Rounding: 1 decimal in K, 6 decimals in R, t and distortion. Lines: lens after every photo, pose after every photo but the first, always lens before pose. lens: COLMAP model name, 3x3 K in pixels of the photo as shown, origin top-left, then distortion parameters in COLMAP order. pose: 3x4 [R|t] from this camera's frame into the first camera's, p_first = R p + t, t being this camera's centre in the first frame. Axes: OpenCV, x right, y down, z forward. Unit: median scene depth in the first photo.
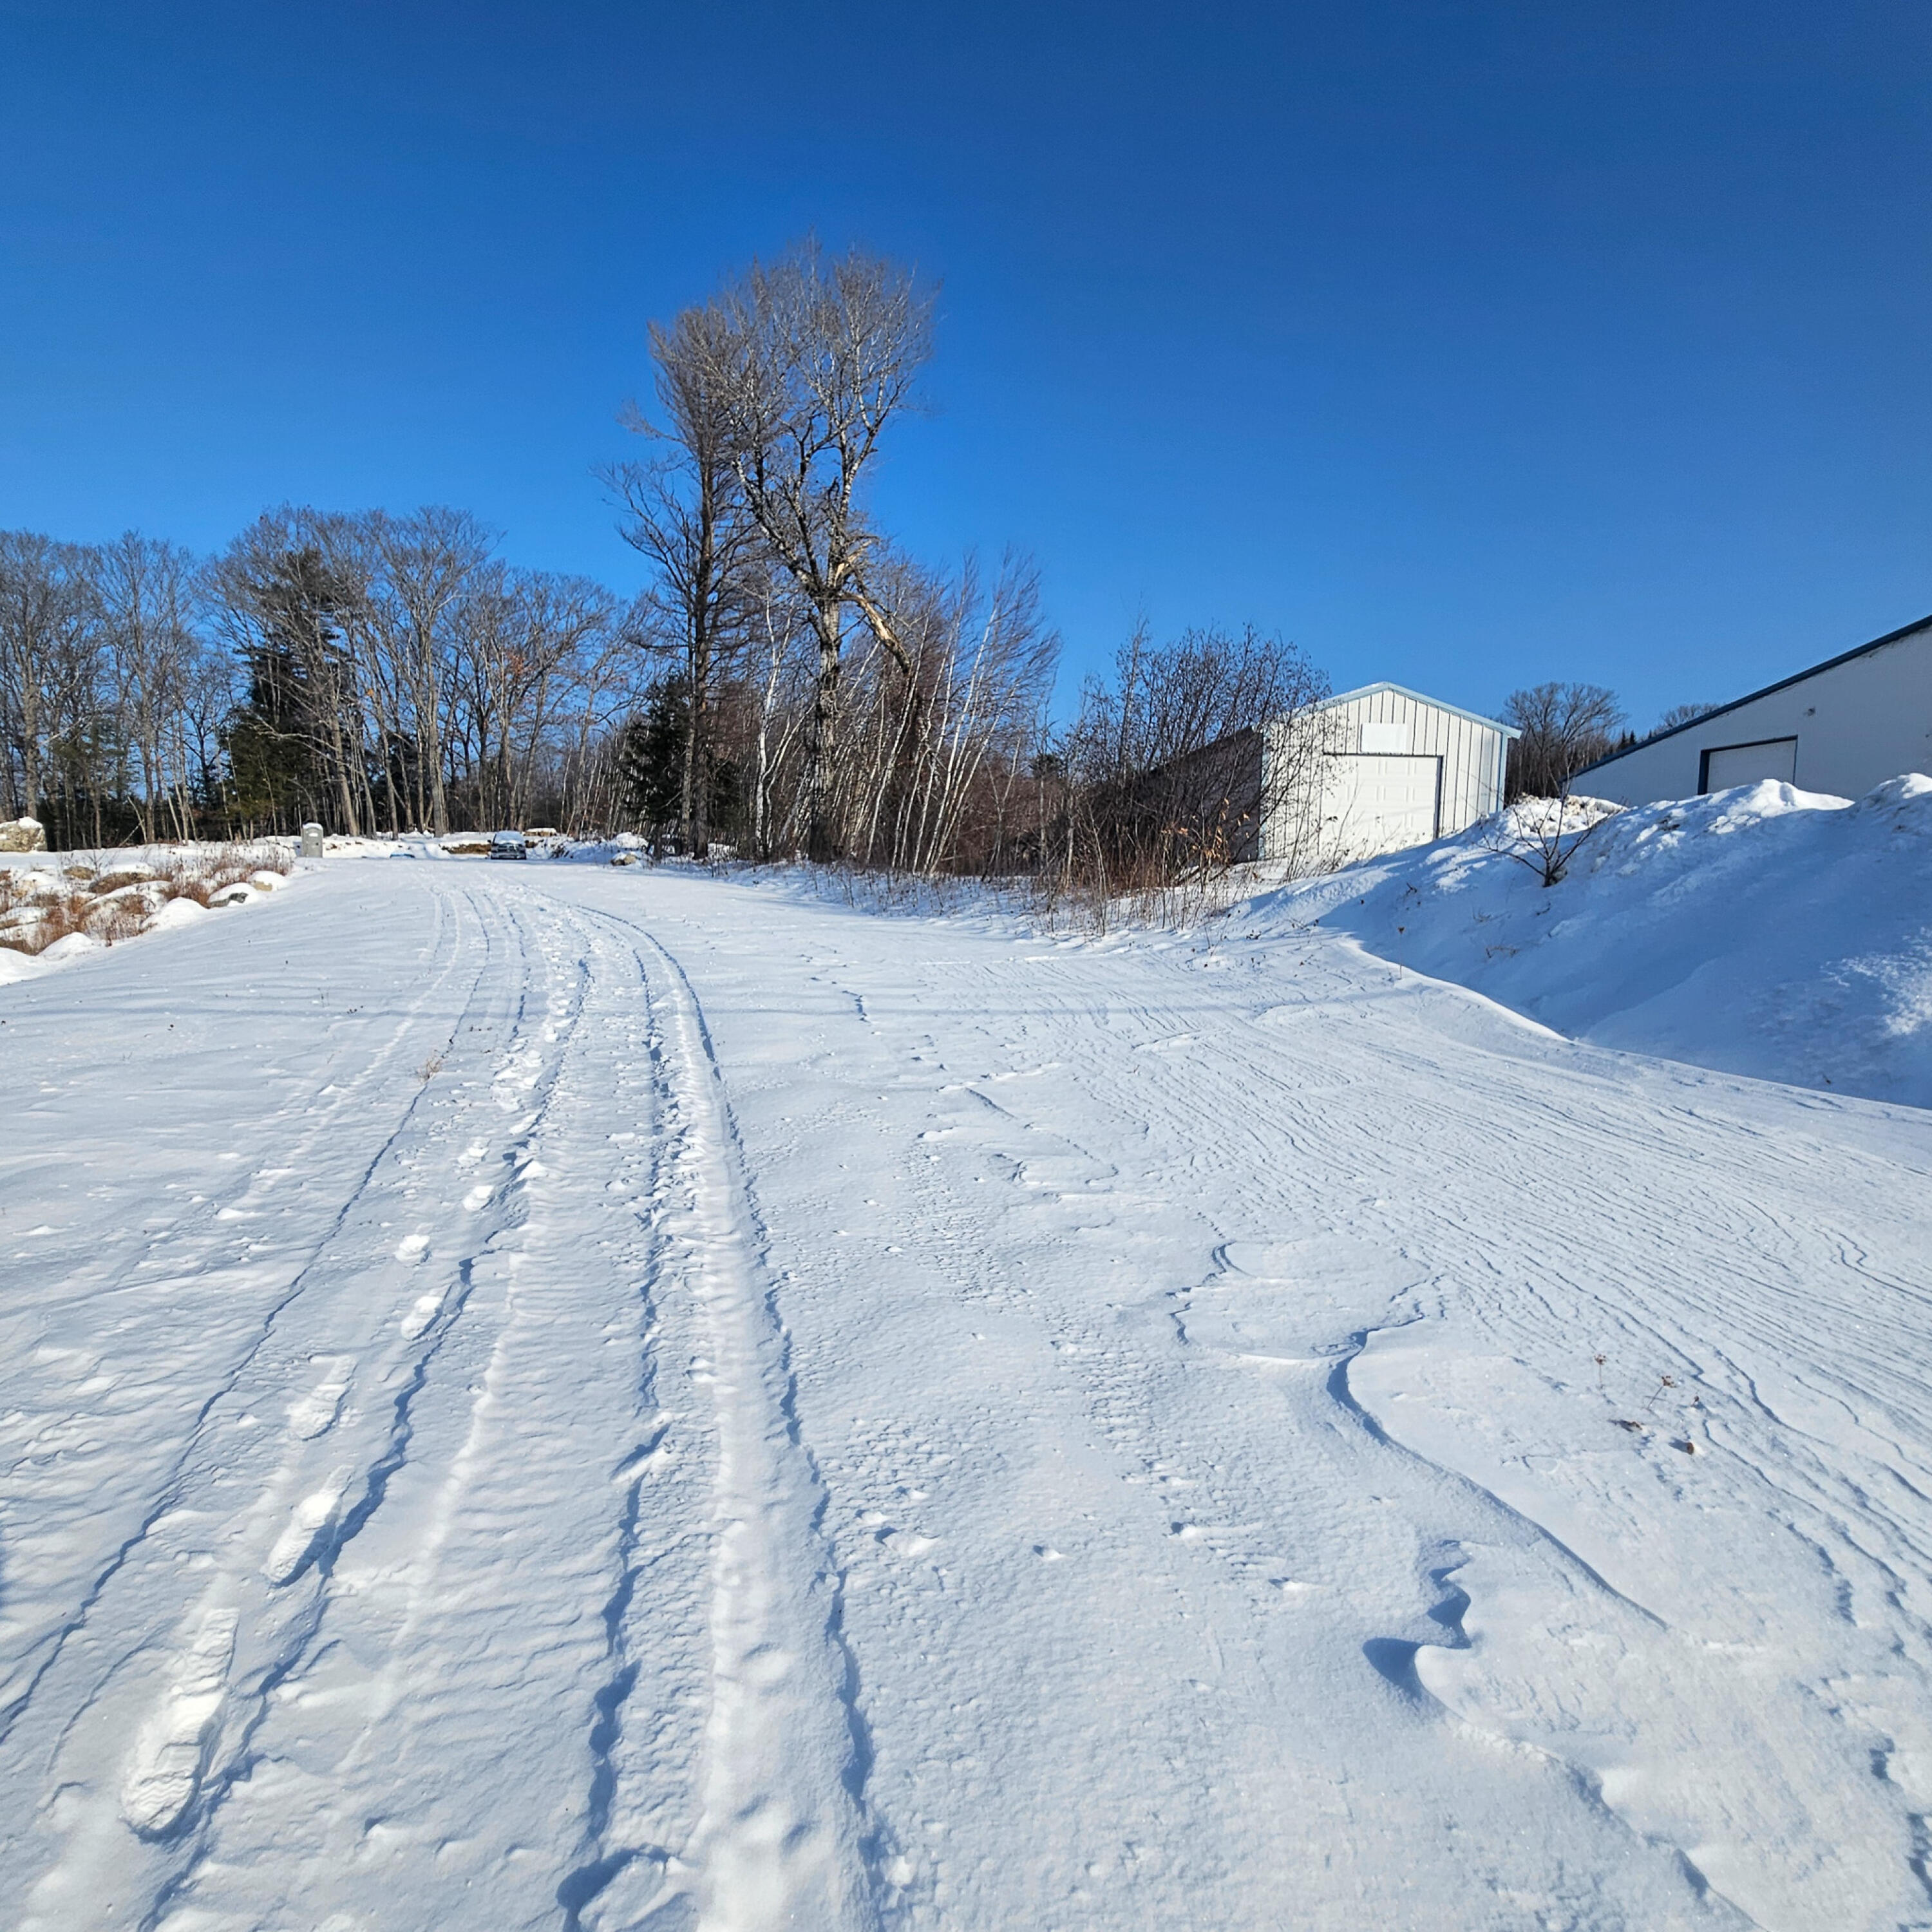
lens RADIAL K [[1106.8, 0, 929.6], [0, 1106.8, 993.8], [0, 0, 1]] dist [0.003507, -0.002950]
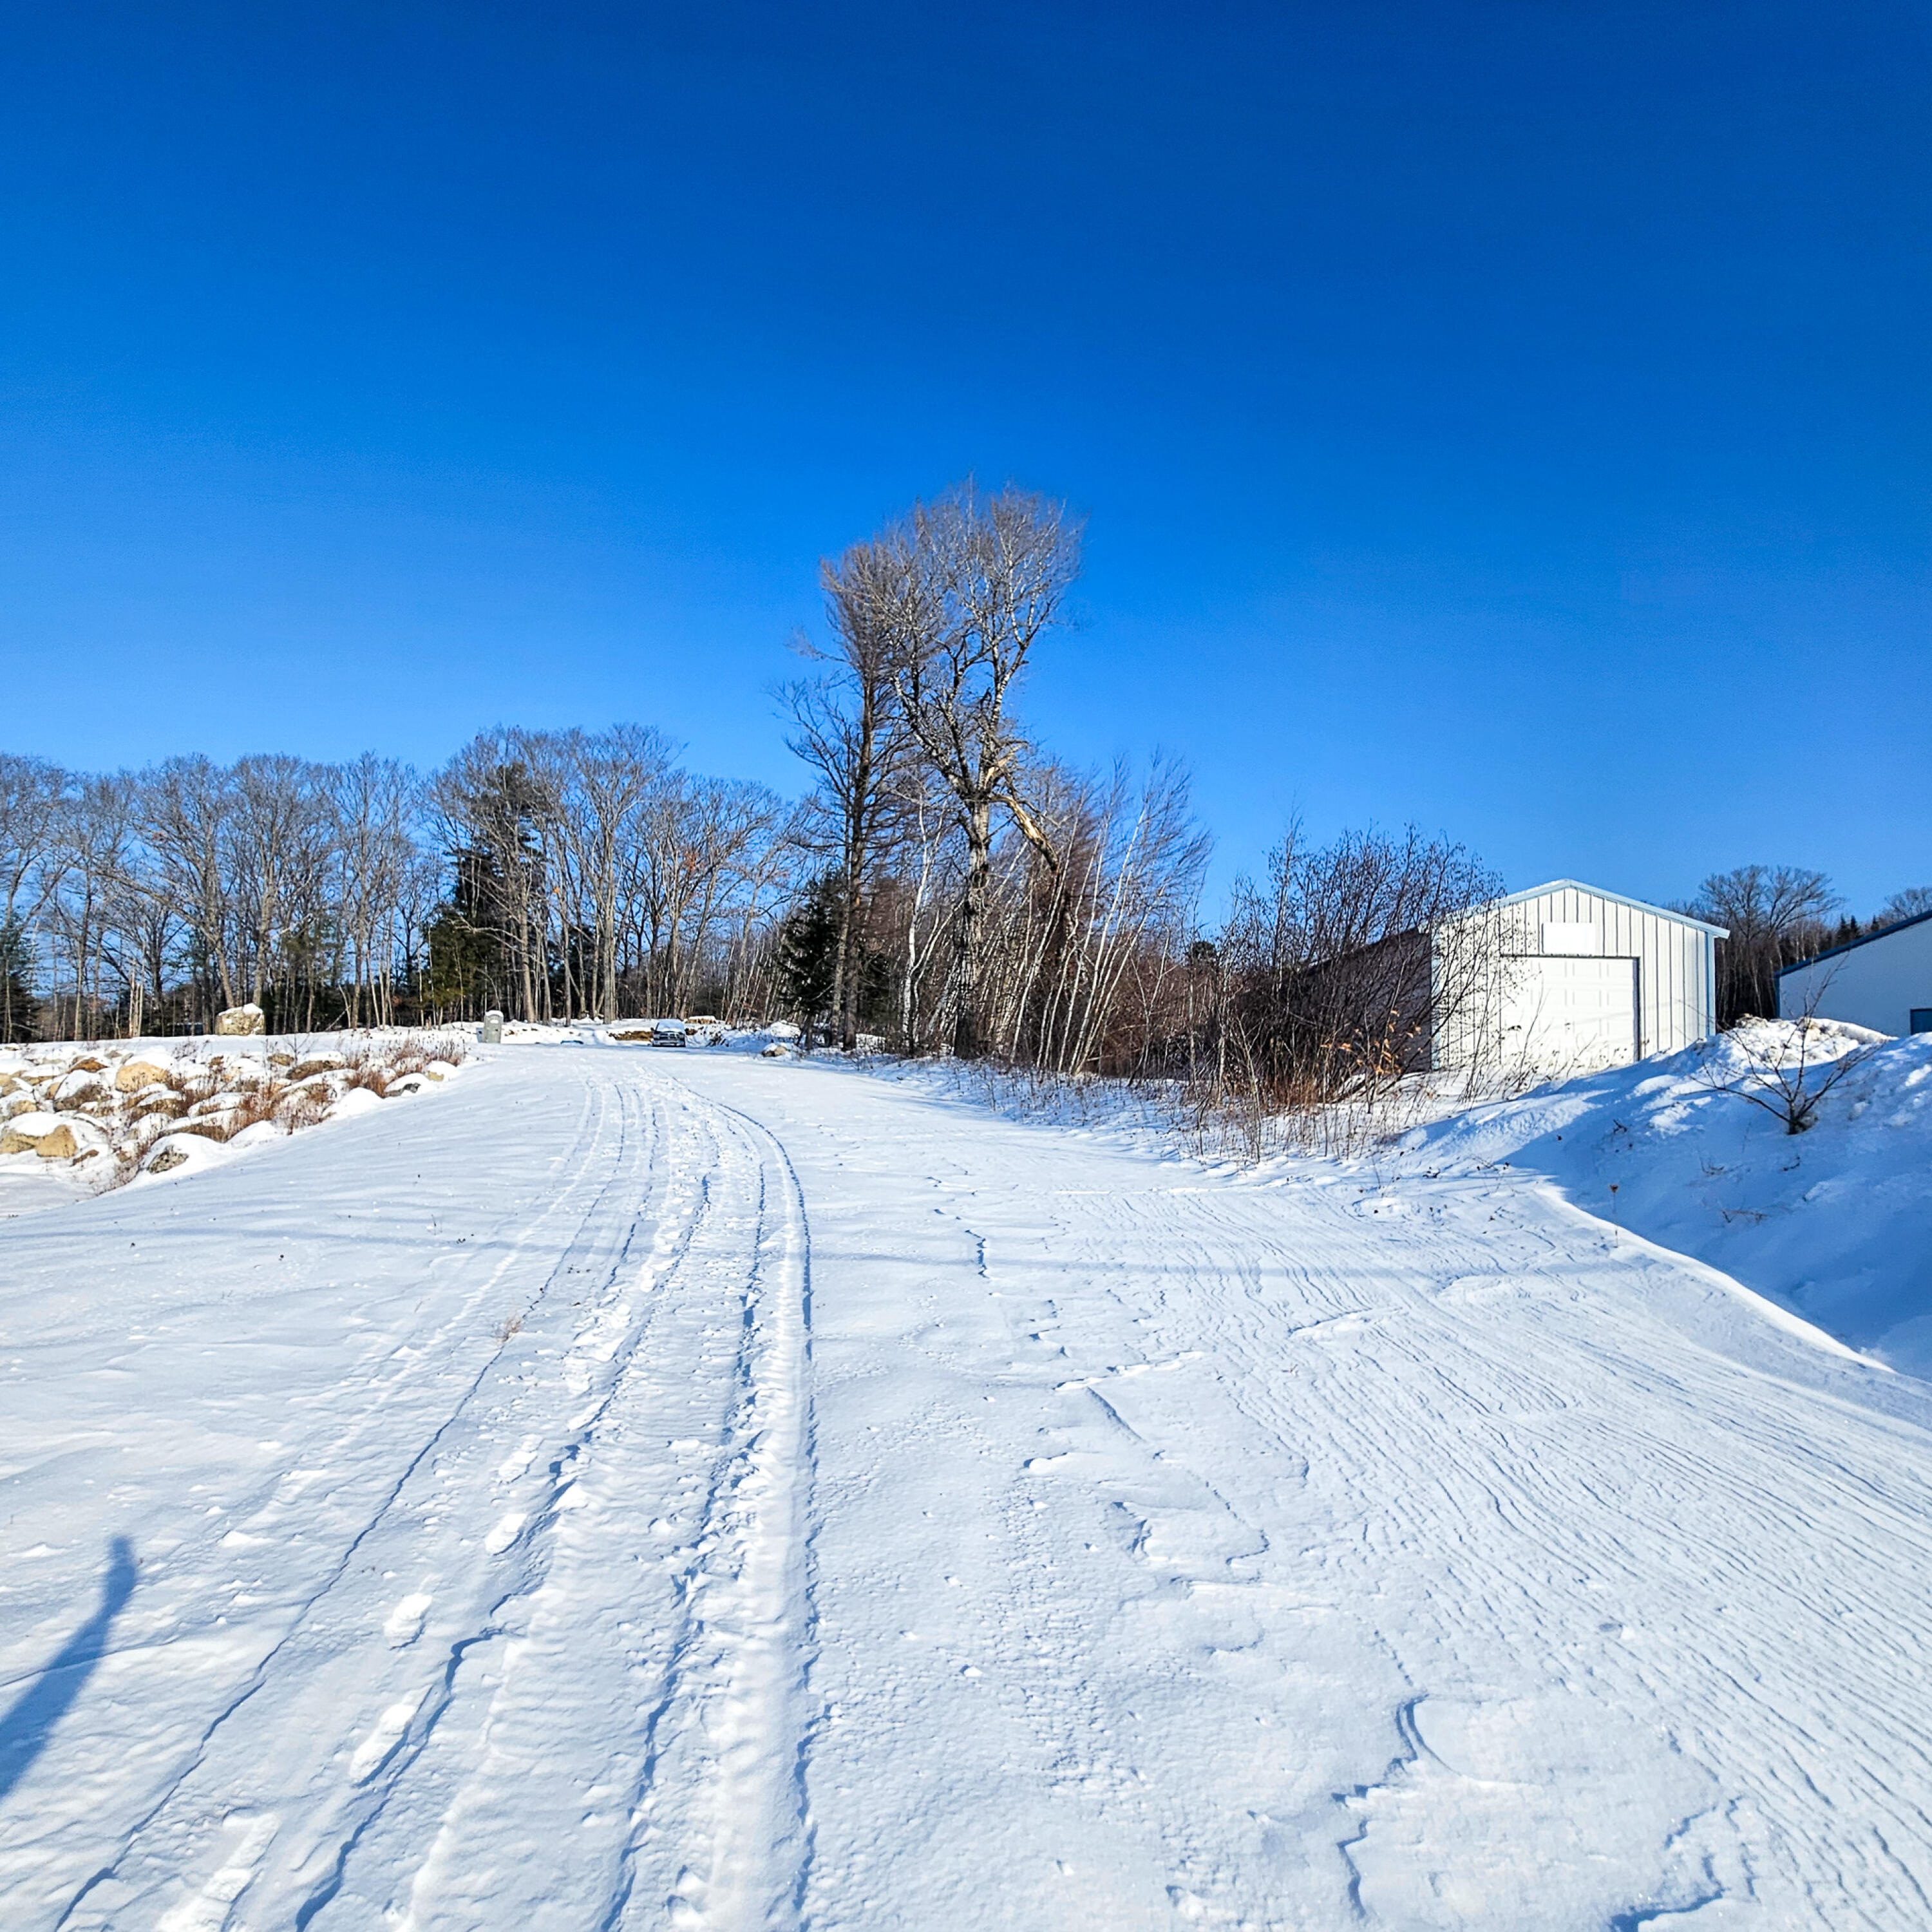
lens RADIAL K [[1047.8, 0, 962.4], [0, 1047.8, 966.9], [0, 0, 1]] dist [0.002004, -0.001328]
pose [[0.991217, 0.002737, -0.132215, 0.030313], [-0.023188, 0.987894, -0.153390, -0.077140], [0.130194, 0.155109, 0.979281, 0.101207]]
